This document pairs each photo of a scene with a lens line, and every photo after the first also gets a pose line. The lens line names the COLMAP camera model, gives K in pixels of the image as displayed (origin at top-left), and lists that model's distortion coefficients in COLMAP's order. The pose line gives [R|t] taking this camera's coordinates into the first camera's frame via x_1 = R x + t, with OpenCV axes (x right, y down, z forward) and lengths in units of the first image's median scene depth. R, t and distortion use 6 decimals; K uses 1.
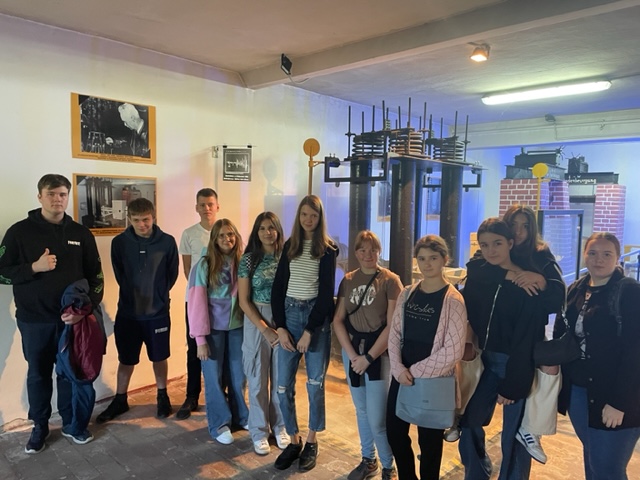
lens RADIAL K [[479.2, 0, 320.0], [0, 479.2, 240.0], [0, 0, 1]] dist [0.085943, -0.108029]
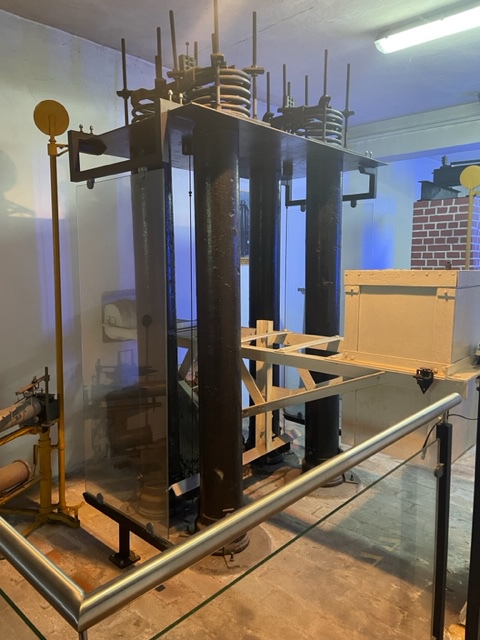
lens RADIAL K [[479.2, 0, 240.0], [0, 479.2, 320.0], [0, 0, 1]] dist [0.085943, -0.108029]
pose [[0.999667, -0.025790, 0.000131, 0.162575], [0.025751, 0.998411, 0.050117, 0.006396], [-0.001423, -0.050097, 0.998743, 0.401484]]
